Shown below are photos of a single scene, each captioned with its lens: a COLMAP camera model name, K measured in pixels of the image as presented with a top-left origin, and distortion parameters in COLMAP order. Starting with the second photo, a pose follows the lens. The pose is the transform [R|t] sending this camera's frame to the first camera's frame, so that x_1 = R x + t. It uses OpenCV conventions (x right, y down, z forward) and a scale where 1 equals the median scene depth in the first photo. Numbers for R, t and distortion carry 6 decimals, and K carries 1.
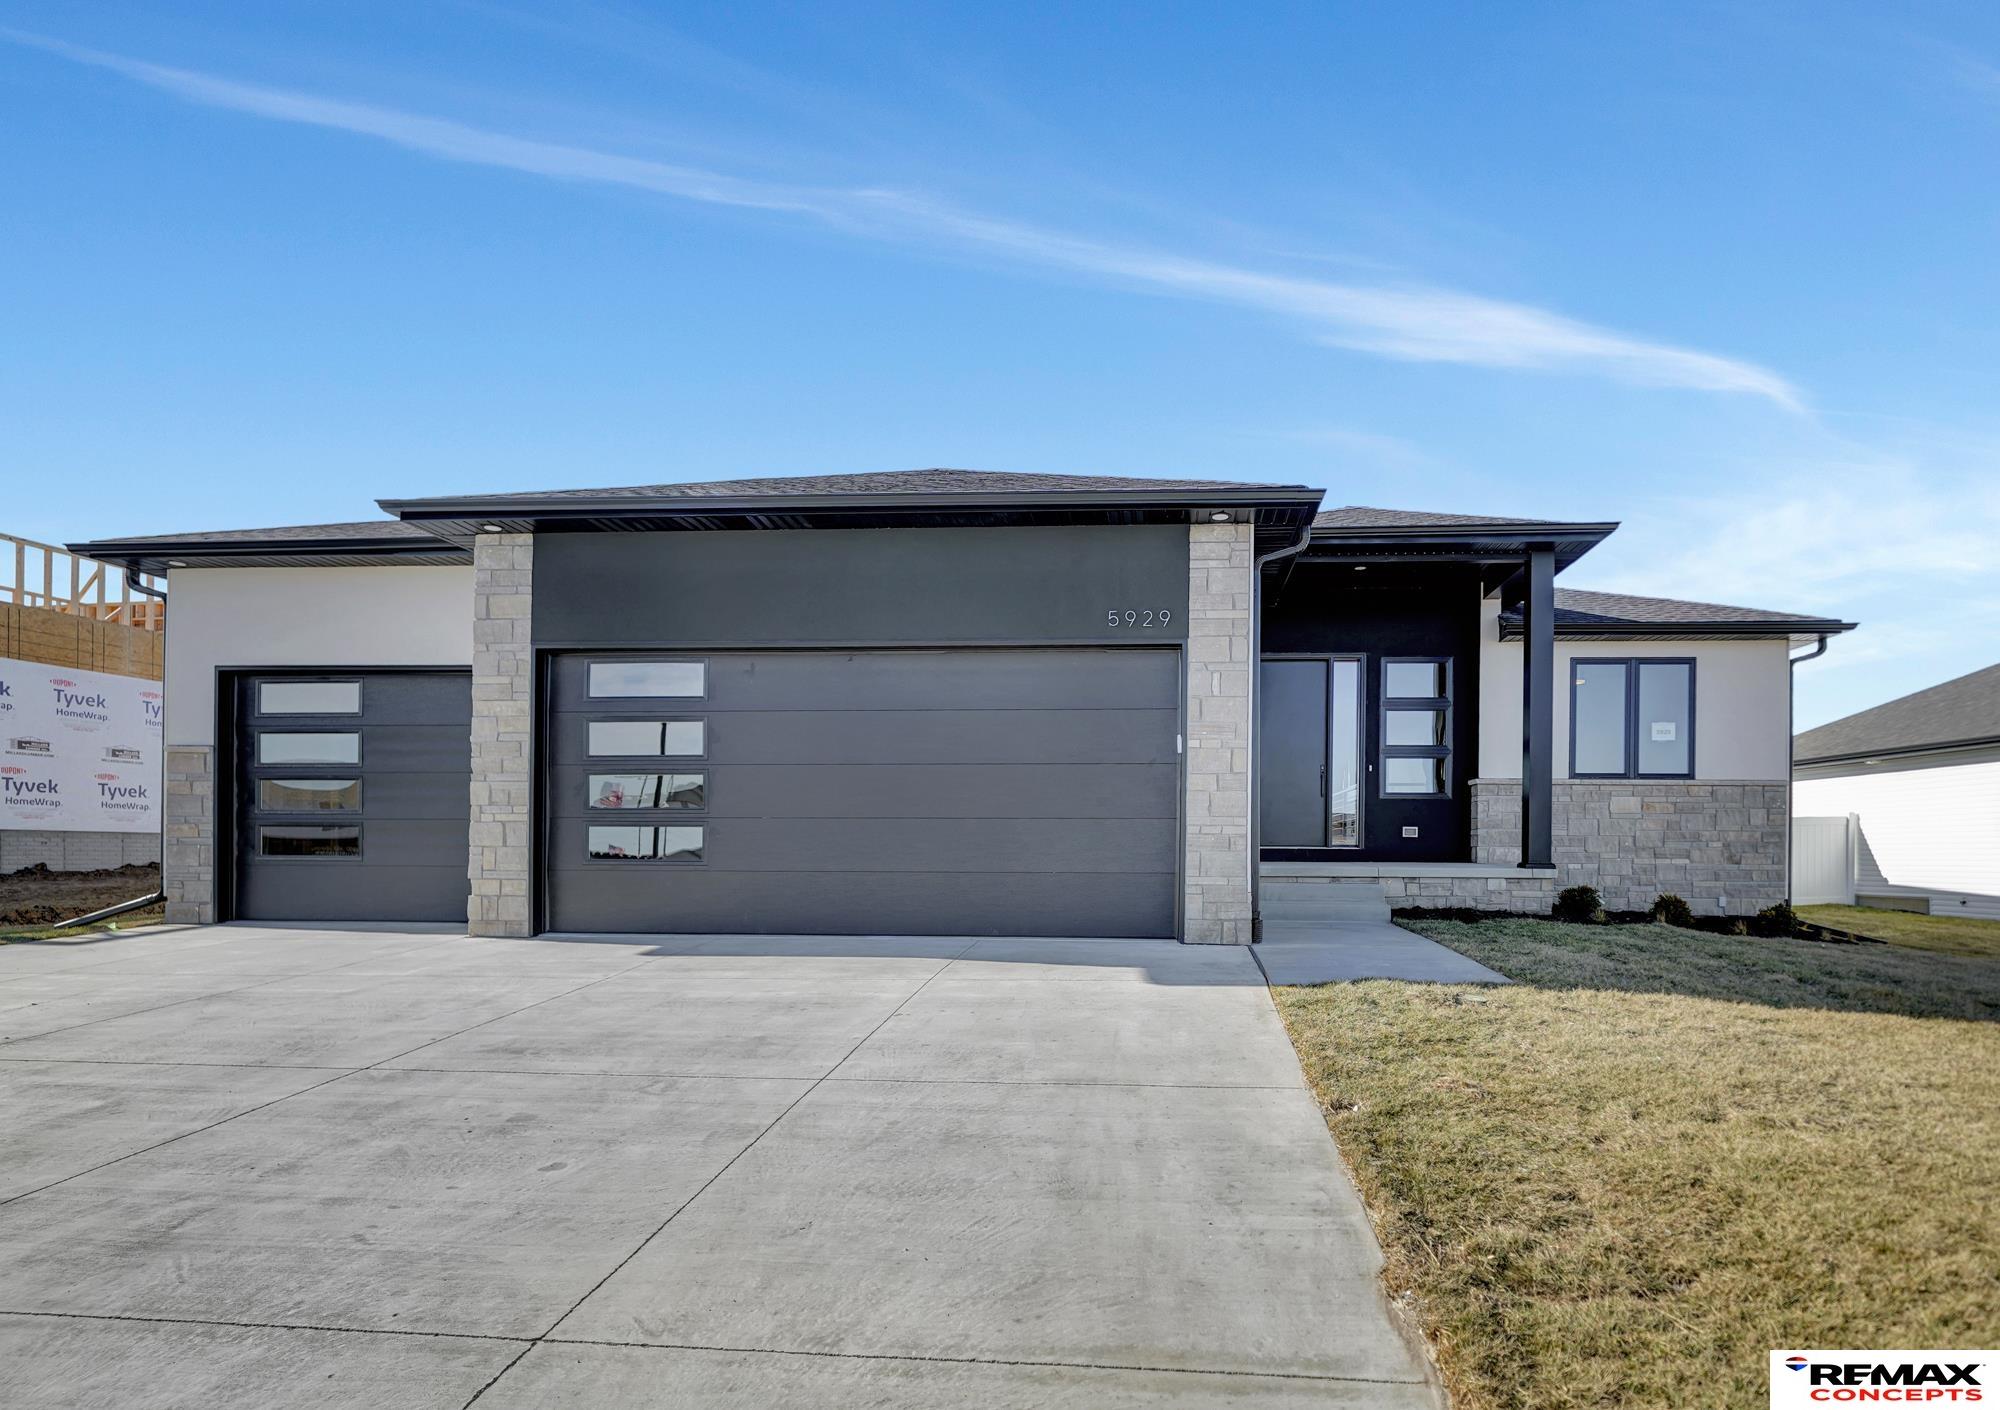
lens RADIAL K [[1056.8, 0, 1001.1], [0, 1056.8, 843.2], [0, 0, 1]] dist [0.000897, 0.000064]
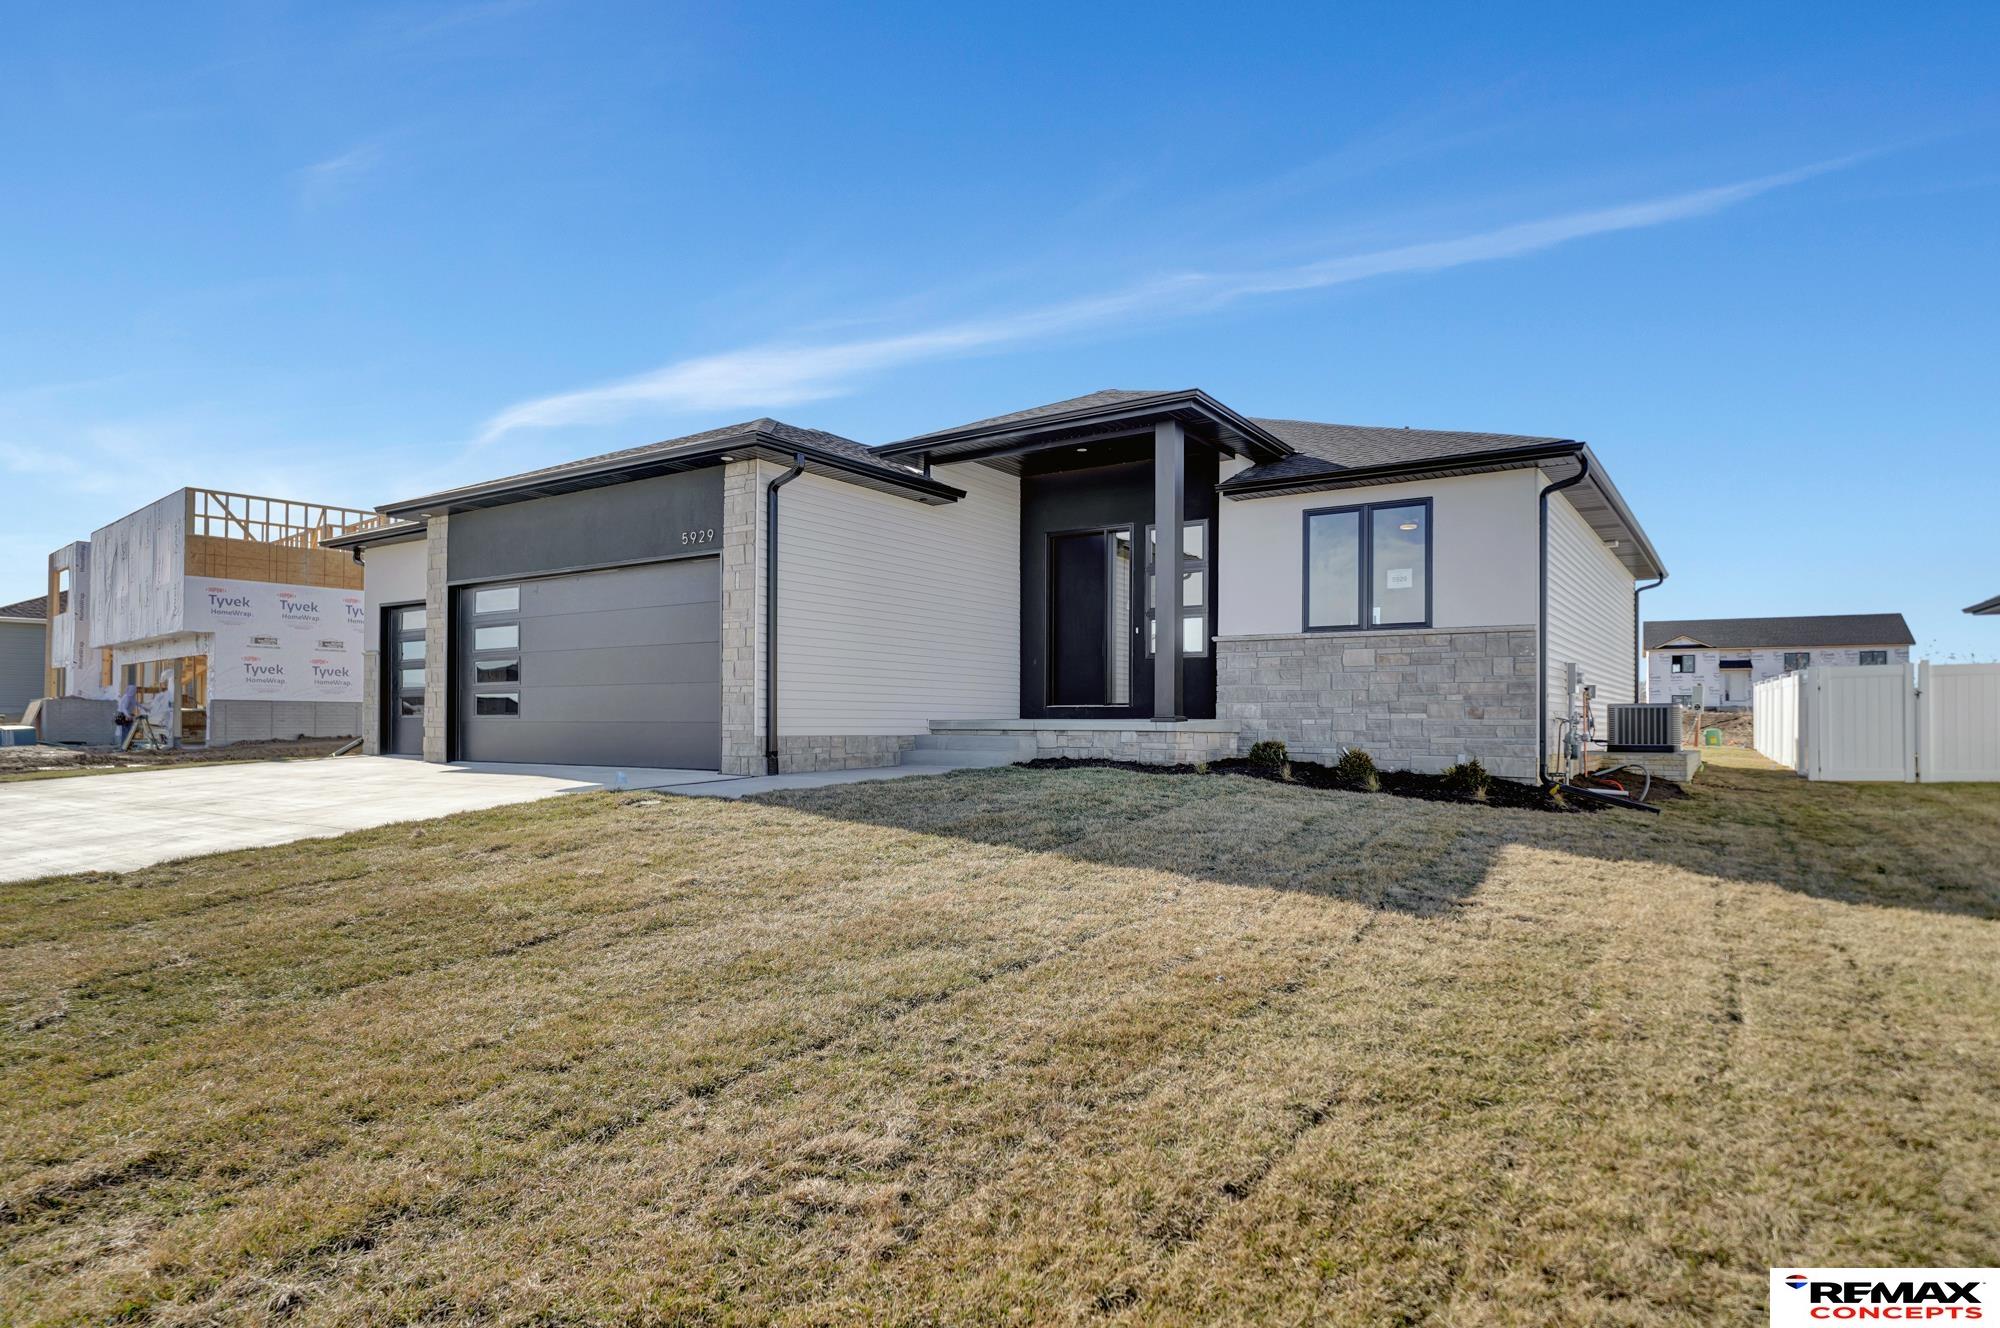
lens RADIAL K [[1086.2, 0, 999.9], [0, 1086.2, 703.7], [0, 0, 1]] dist [-0.001605, -0.000060]
pose [[0.865932, -0.010633, -0.500048, 0.806092], [0.005048, 0.999909, -0.012521, 0.016355], [0.500136, 0.008318, 0.865907, -0.016996]]
